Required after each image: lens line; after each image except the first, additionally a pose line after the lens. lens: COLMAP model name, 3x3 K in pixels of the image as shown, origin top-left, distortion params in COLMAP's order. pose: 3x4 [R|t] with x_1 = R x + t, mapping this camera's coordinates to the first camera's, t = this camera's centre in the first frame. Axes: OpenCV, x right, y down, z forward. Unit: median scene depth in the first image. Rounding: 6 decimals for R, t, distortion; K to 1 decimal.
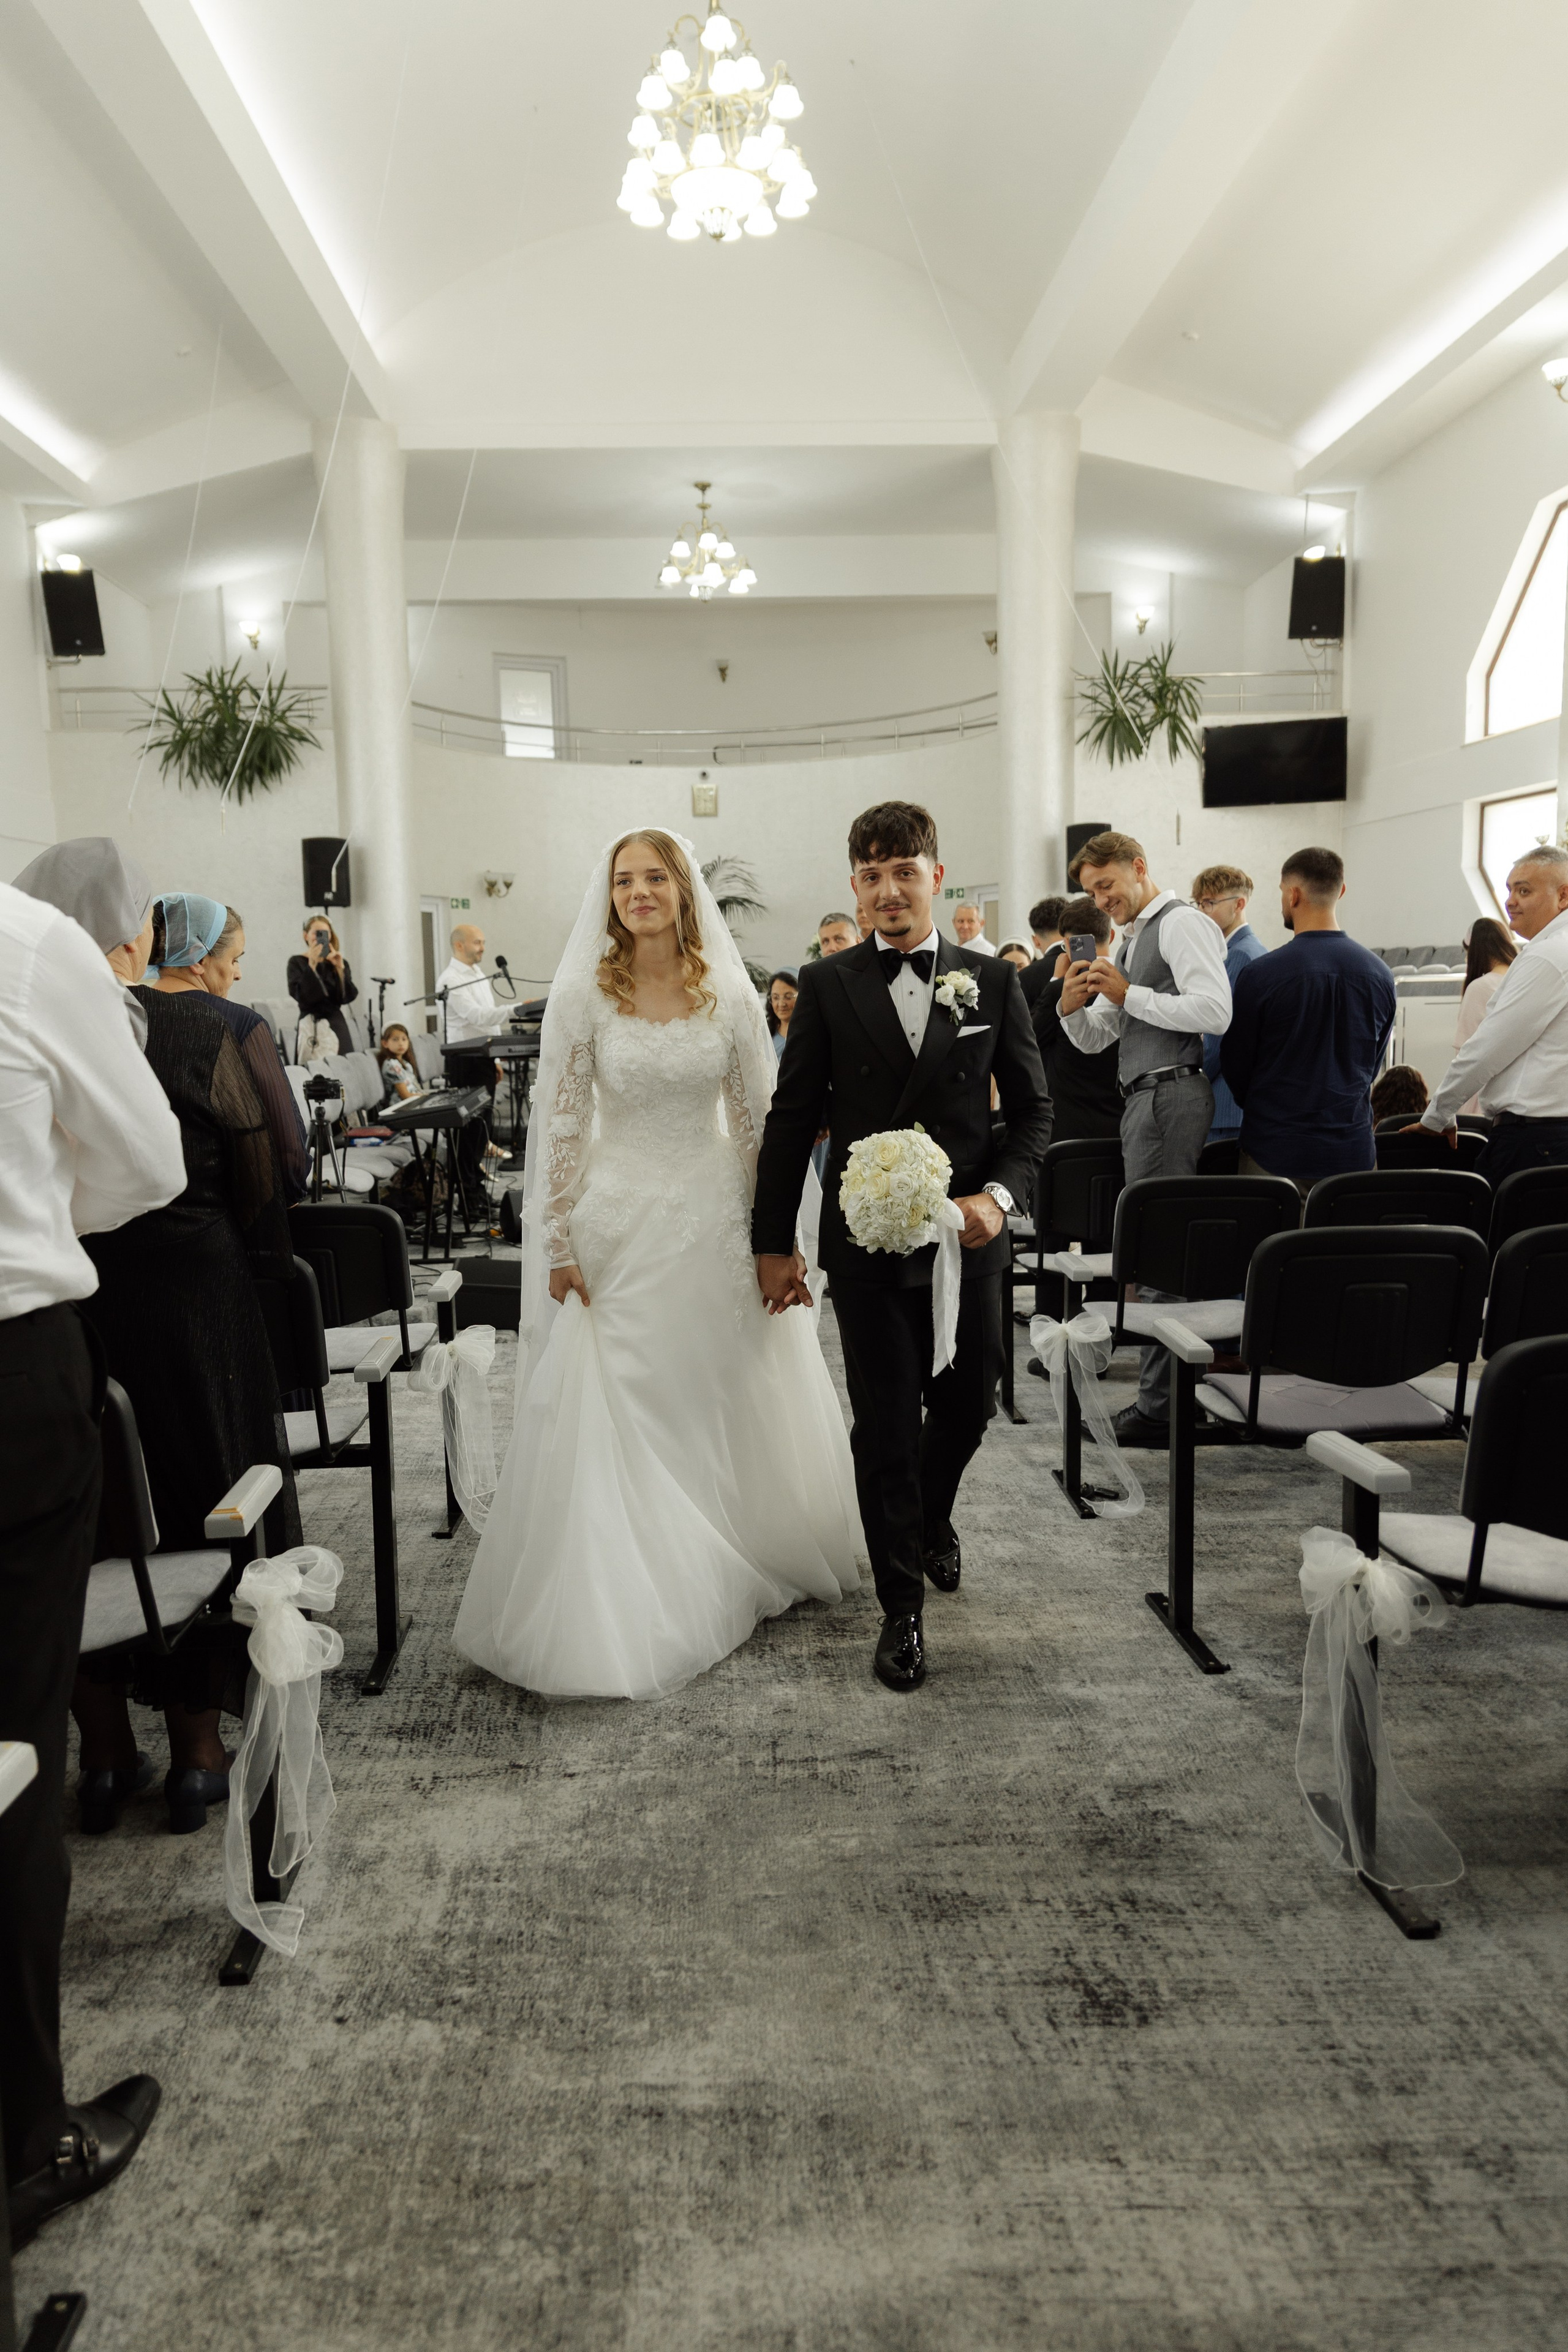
lens RADIAL K [[1624.4, 0, 784.5], [0, 1624.4, 1171.9], [0, 0, 1]] dist [-0.000715, 0.003265]
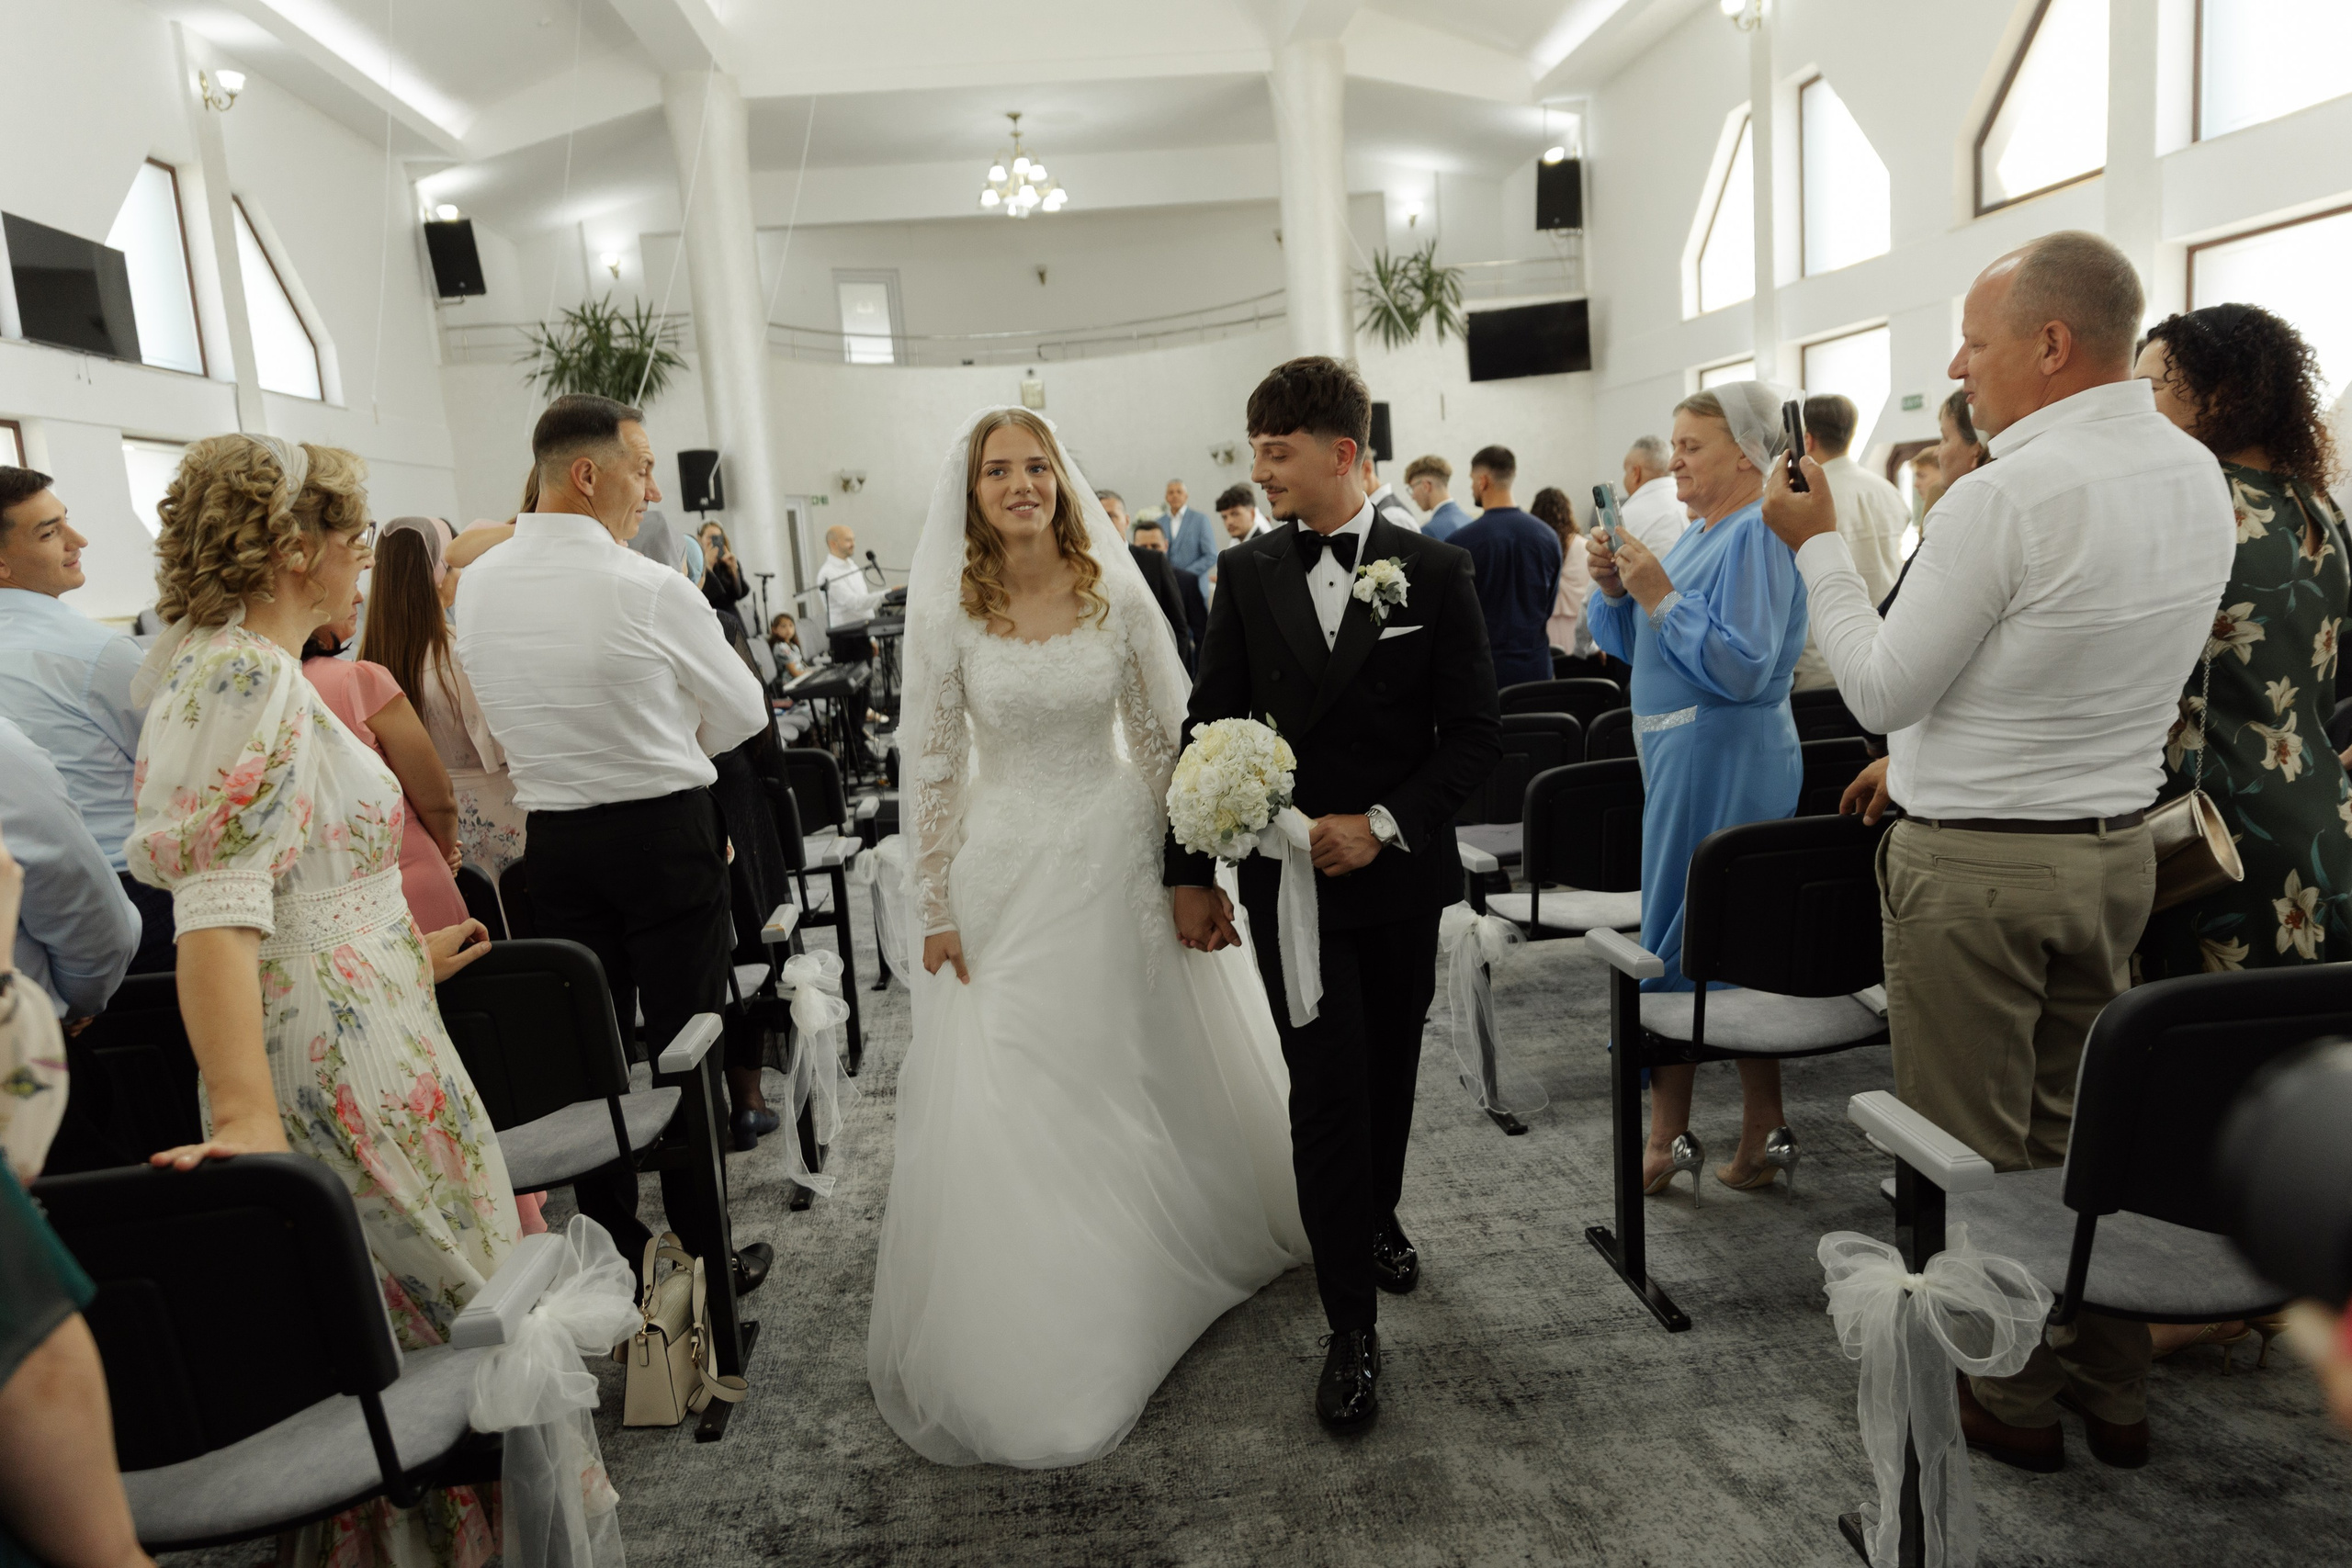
lens RADIAL K [[1624.2, 0, 1174.1], [0, 1624.2, 790.7], [0, 0, 1]] dist [-0.000715, 0.003265]
pose [[0.997967, -0.058819, 0.024546, 0.005293], [0.057927, 0.997686, 0.035599, 0.009401], [-0.026583, -0.034105, 0.999065, -0.147429]]
